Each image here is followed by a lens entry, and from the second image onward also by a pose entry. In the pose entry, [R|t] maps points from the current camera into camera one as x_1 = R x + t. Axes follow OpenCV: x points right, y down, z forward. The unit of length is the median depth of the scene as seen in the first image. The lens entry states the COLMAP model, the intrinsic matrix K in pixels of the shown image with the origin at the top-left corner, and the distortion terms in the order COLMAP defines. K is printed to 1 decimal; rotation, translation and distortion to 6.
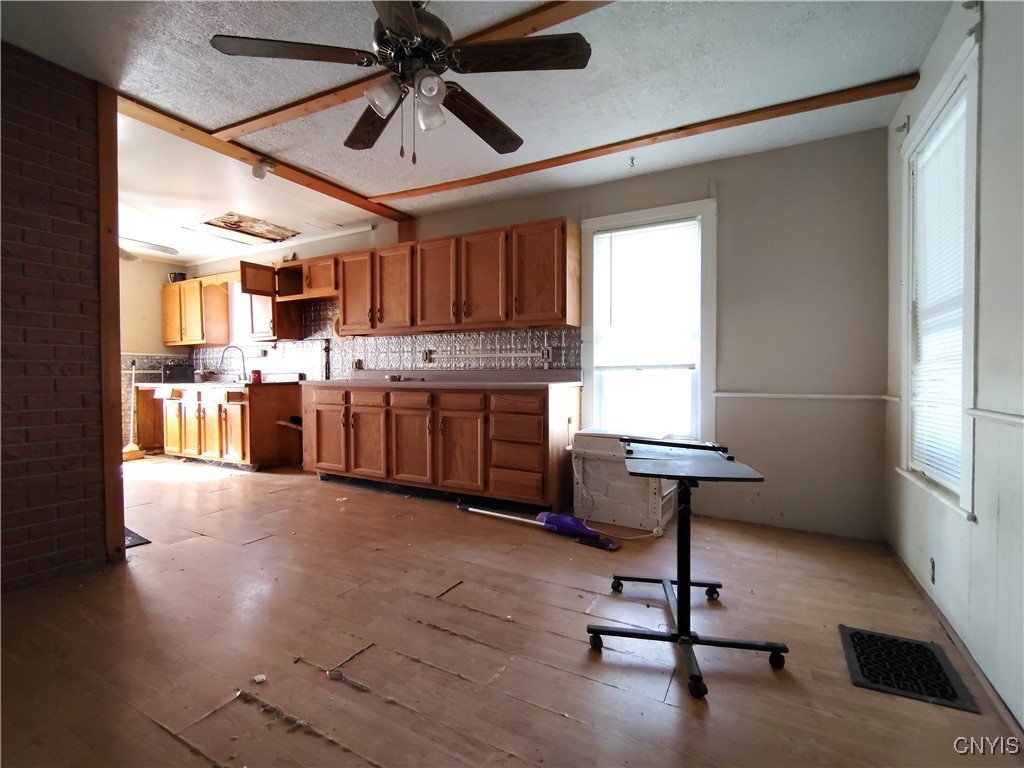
lens RADIAL K [[474.5, 0, 511.8], [0, 474.5, 382.2], [0, 0, 1]] dist [-0.000642, -0.000136]
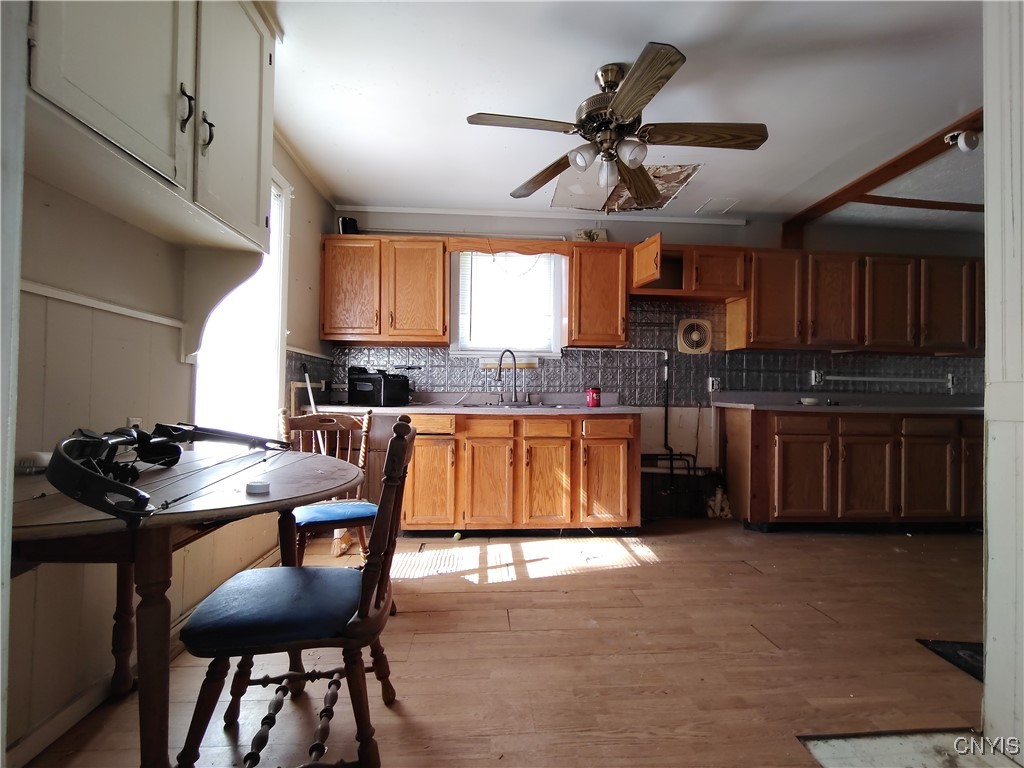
lens RADIAL K [[478.4, 0, 511.8], [0, 478.4, 385.1], [0, 0, 1]] dist [-0.015174, 0.011865]
pose [[0.844766, 0.025698, 0.534519, -1.136252], [-0.004154, 0.999131, -0.041469, -0.000465], [-0.535120, 0.032811, 0.844139, 0.537162]]
